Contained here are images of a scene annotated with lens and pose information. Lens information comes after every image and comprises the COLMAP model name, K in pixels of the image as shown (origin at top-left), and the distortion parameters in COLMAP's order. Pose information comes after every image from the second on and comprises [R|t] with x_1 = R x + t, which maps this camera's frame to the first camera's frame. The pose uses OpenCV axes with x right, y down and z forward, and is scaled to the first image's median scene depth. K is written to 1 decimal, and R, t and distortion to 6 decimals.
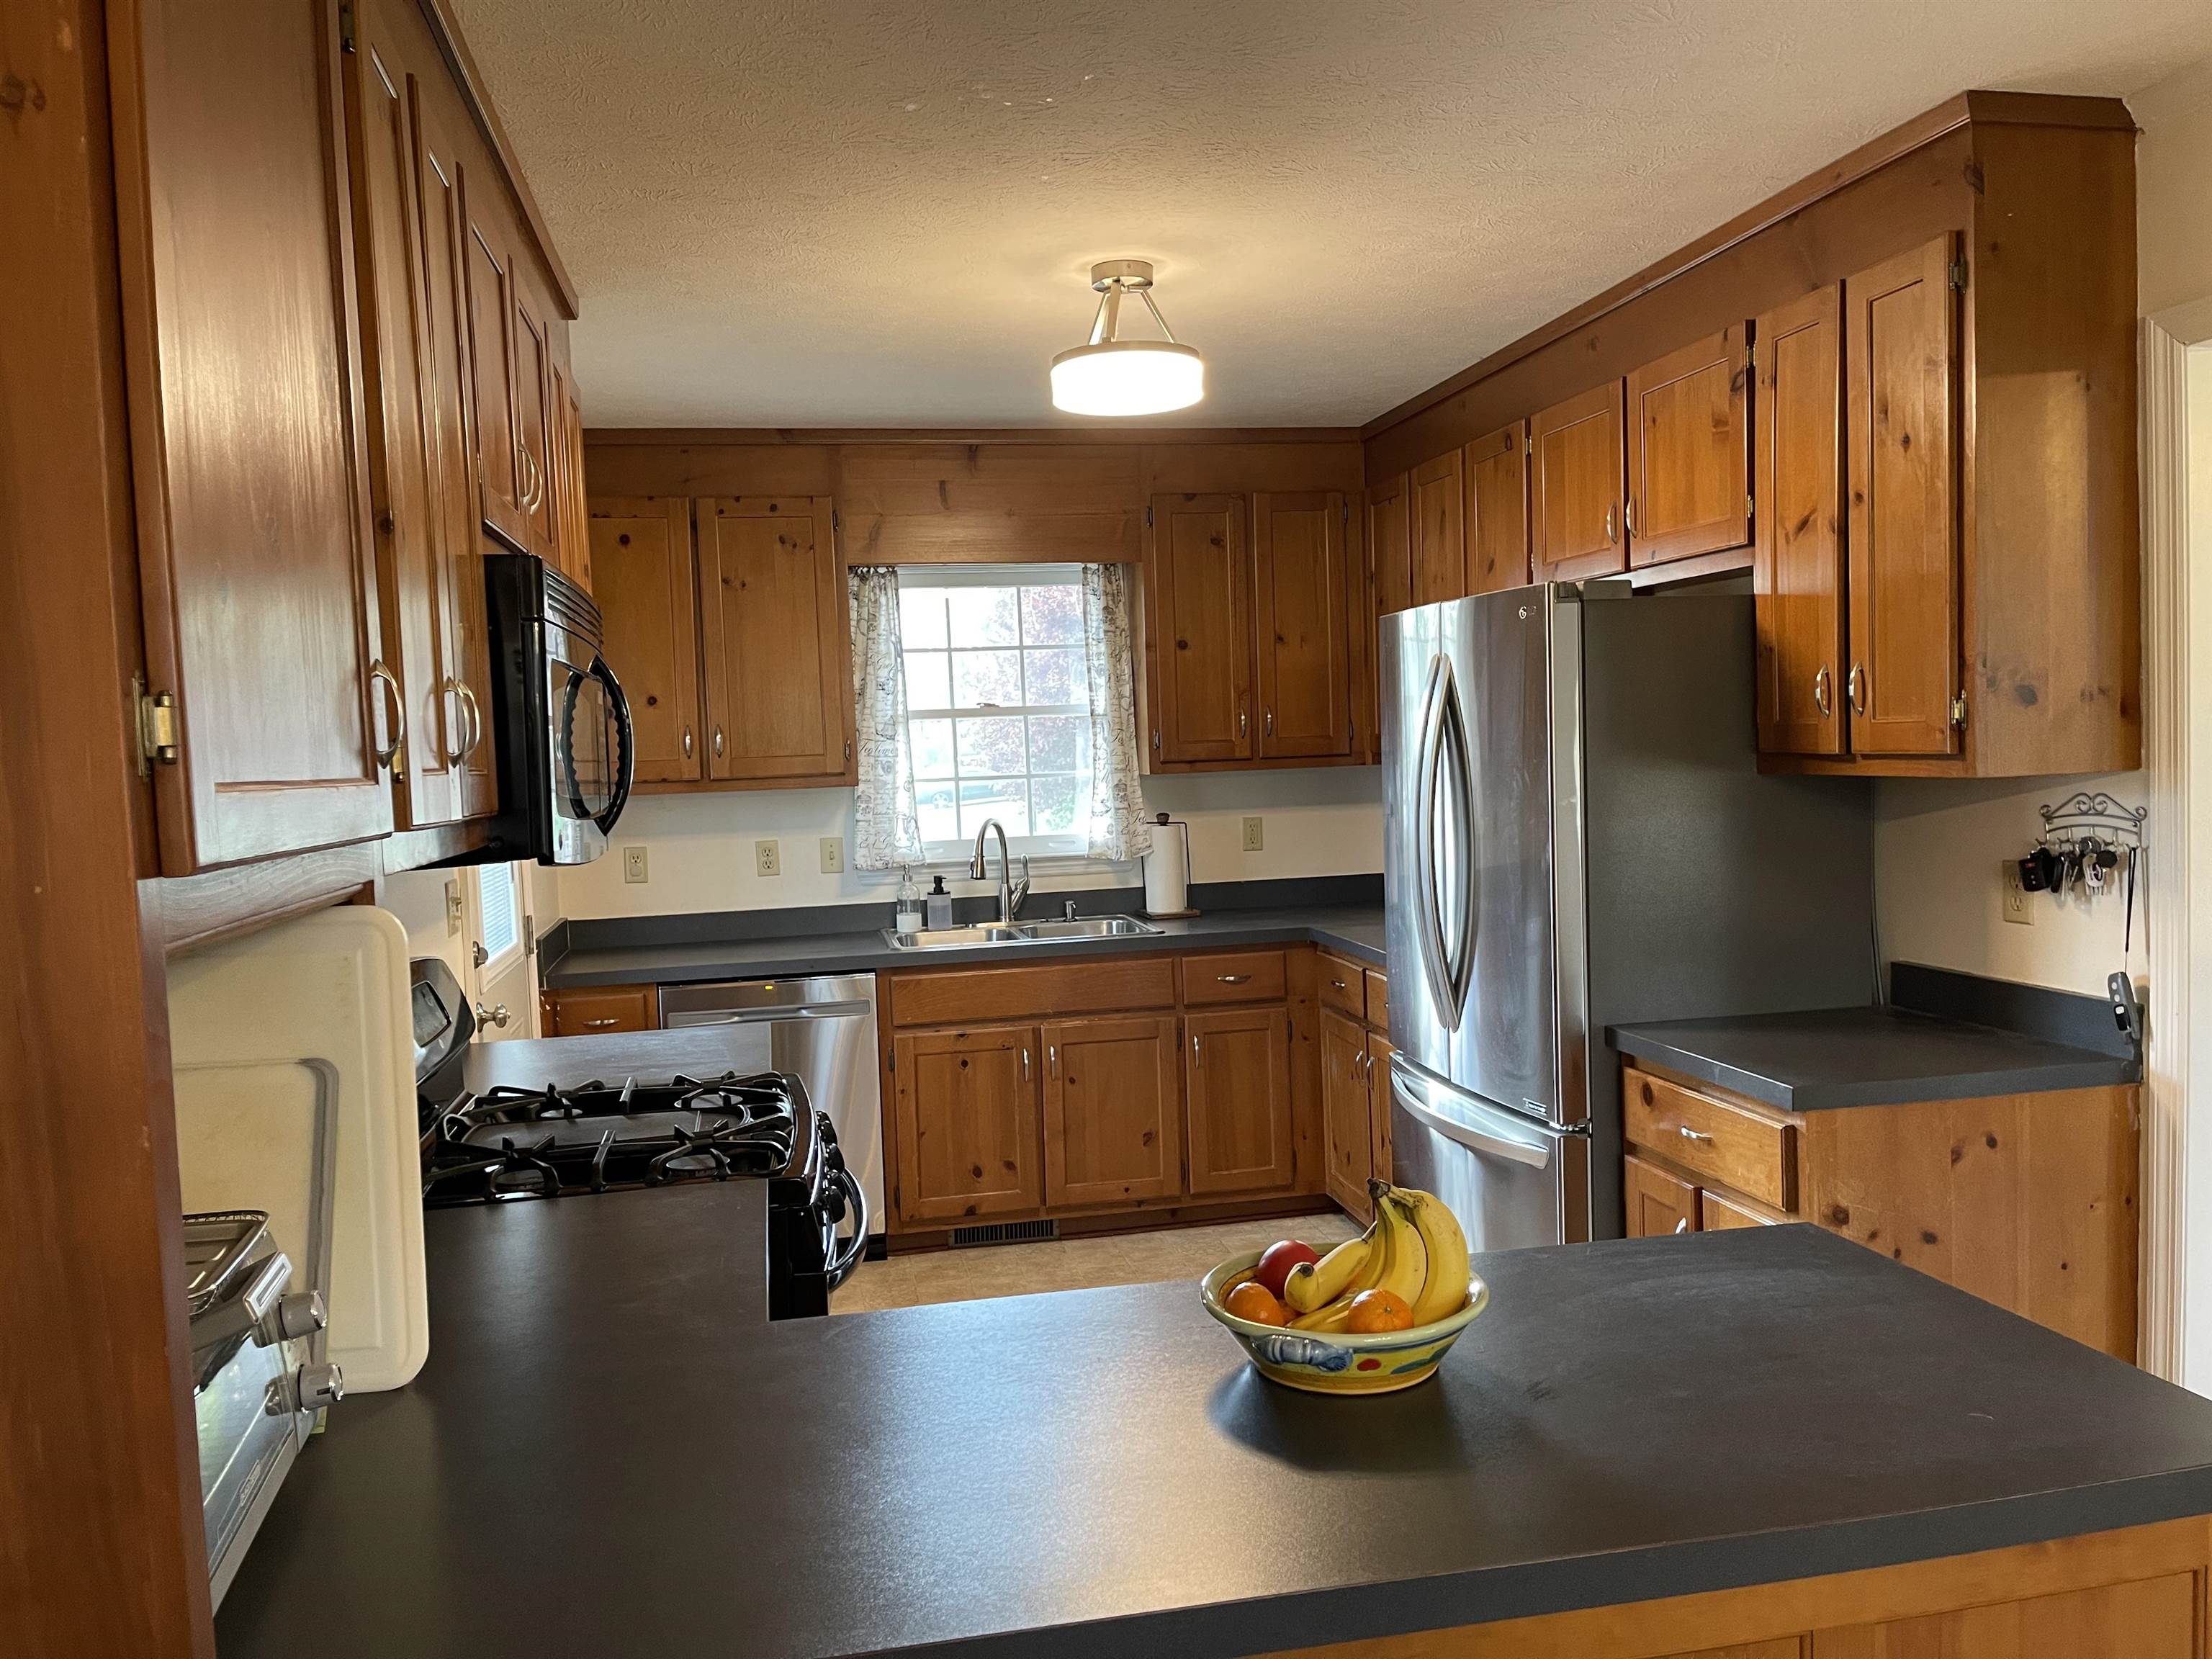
lens RADIAL K [[1665.4, 0, 1102.1], [0, 1665.4, 828.0], [0, 0, 1]] dist [0.050596, -0.055161]
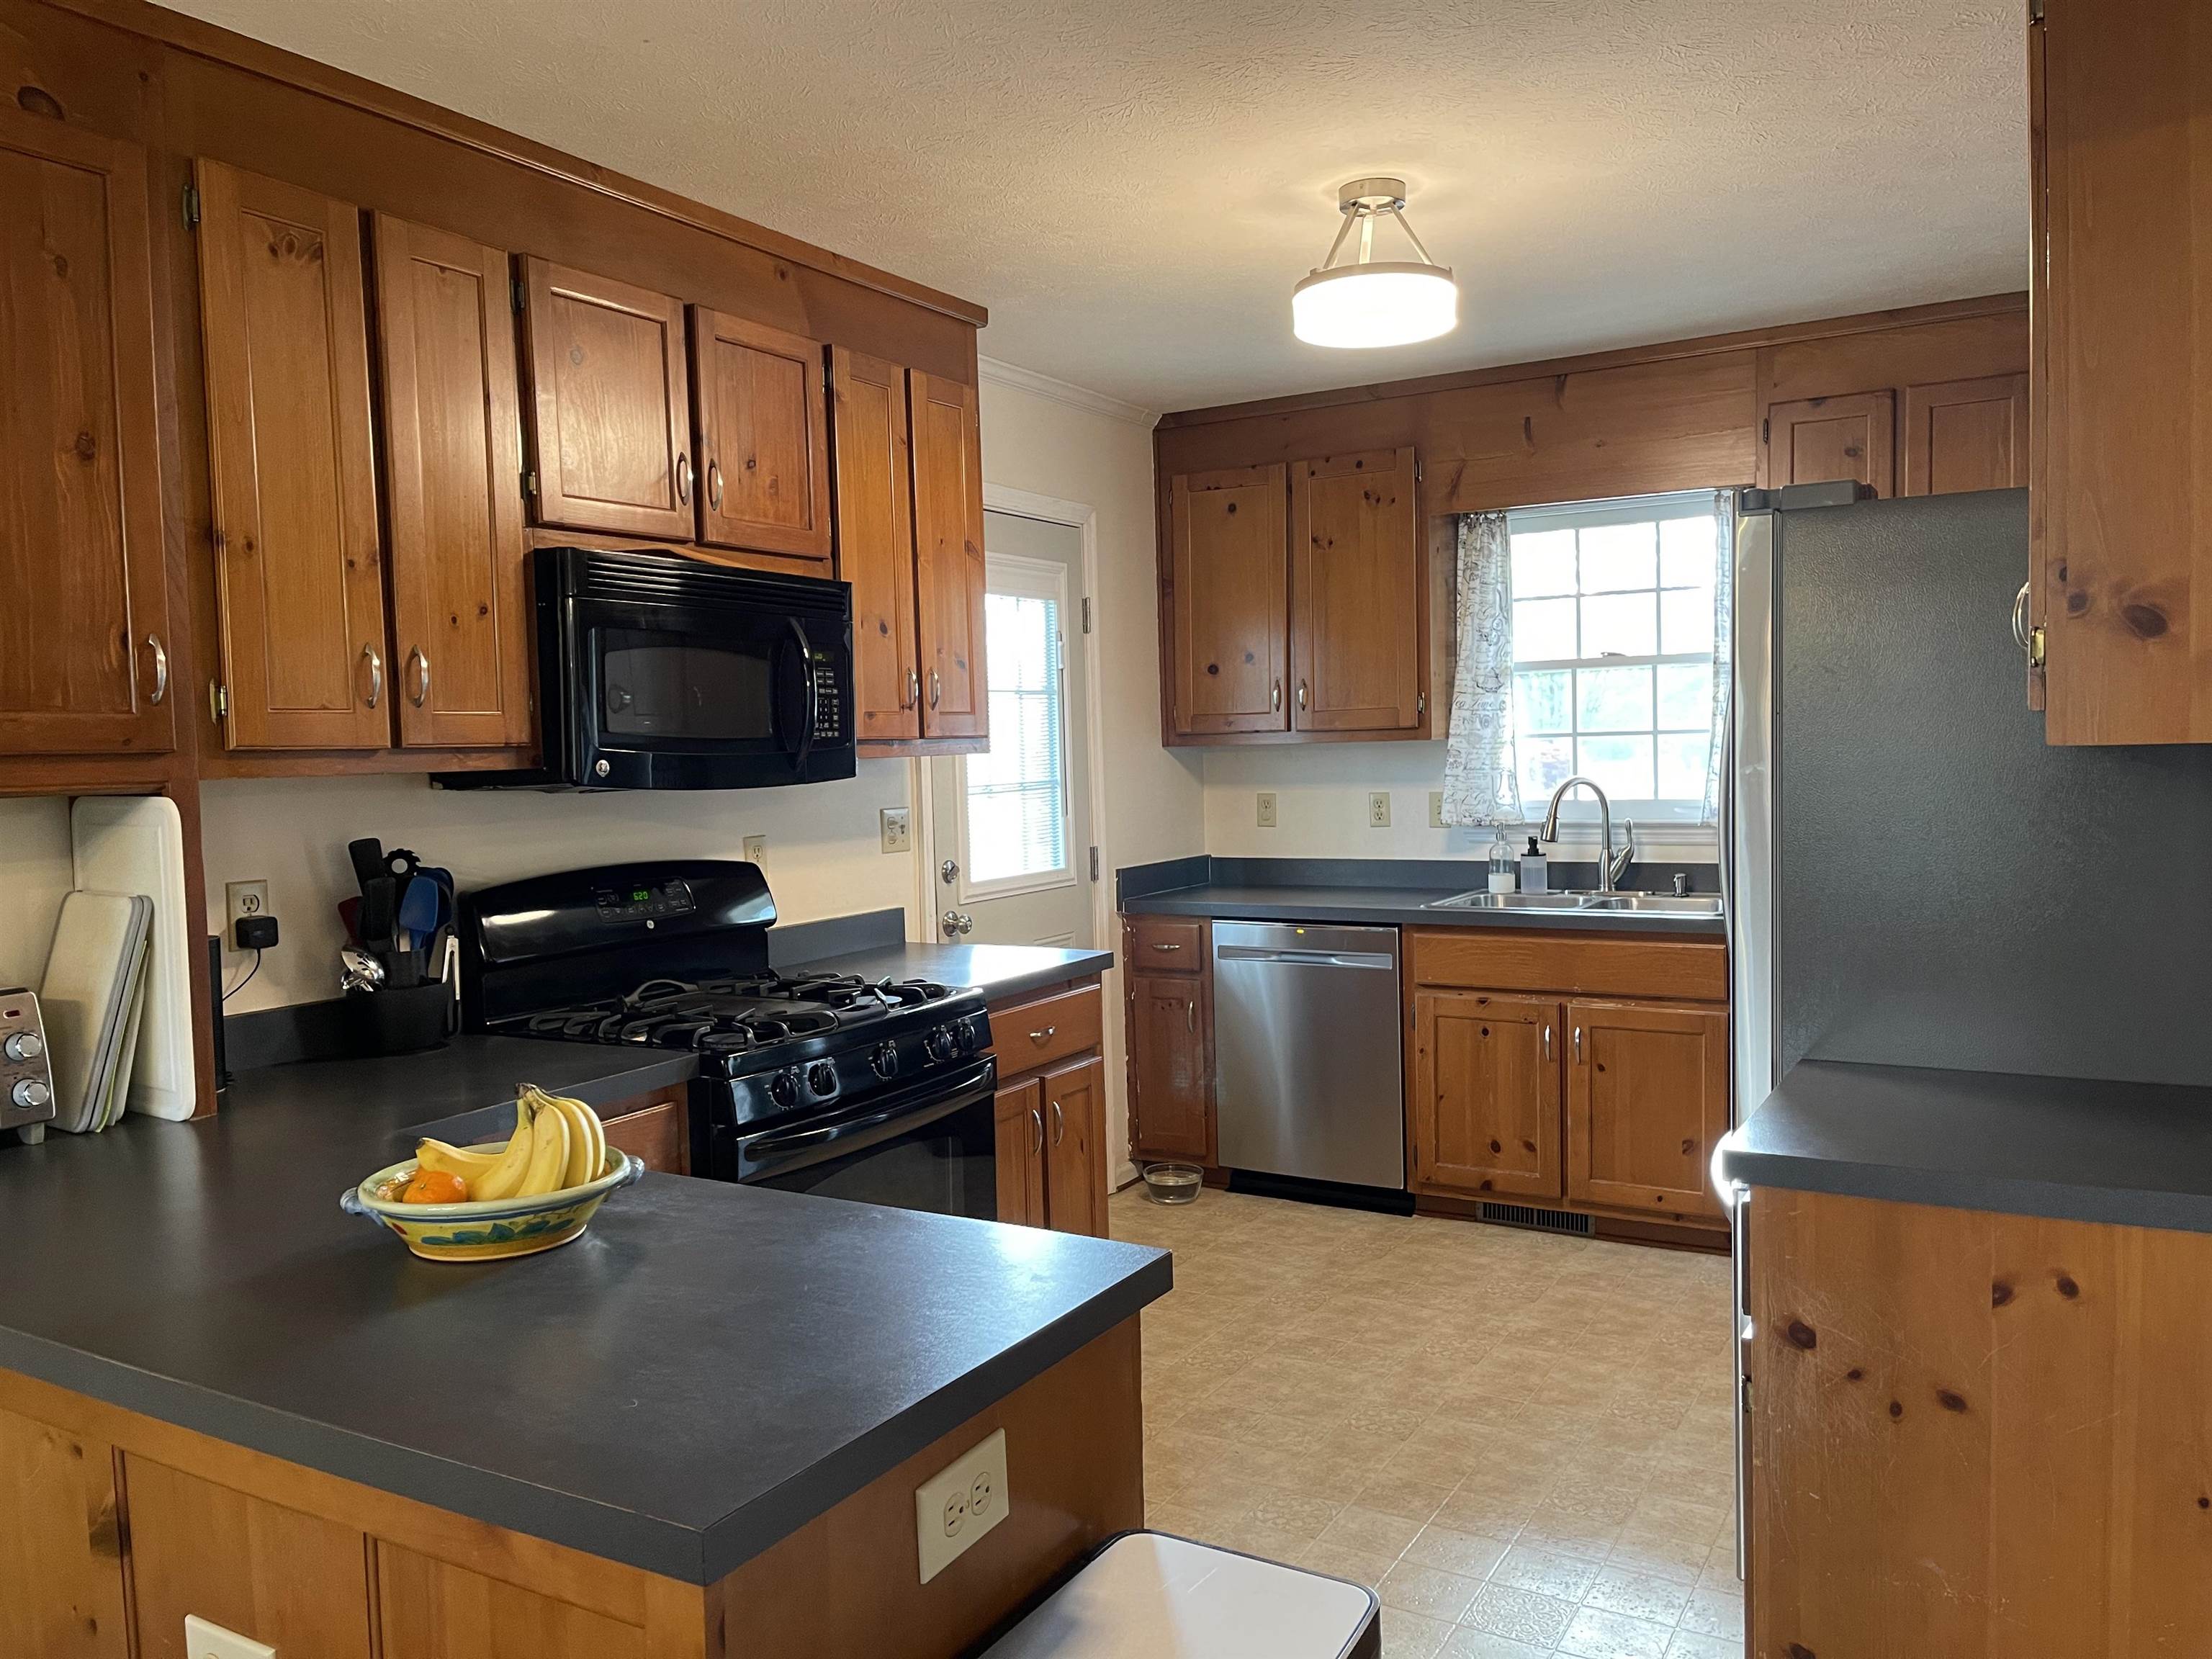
lens RADIAL K [[1665.4, 0, 1098.1], [0, 1665.4, 828.6], [0, 0, 1]] dist [0.050596, -0.055161]
pose [[0.750334, 0.053289, -0.658907, 0.354379], [-0.035717, 0.998558, 0.040085, -0.005323], [0.660093, -0.006542, 0.751155, 0.126024]]
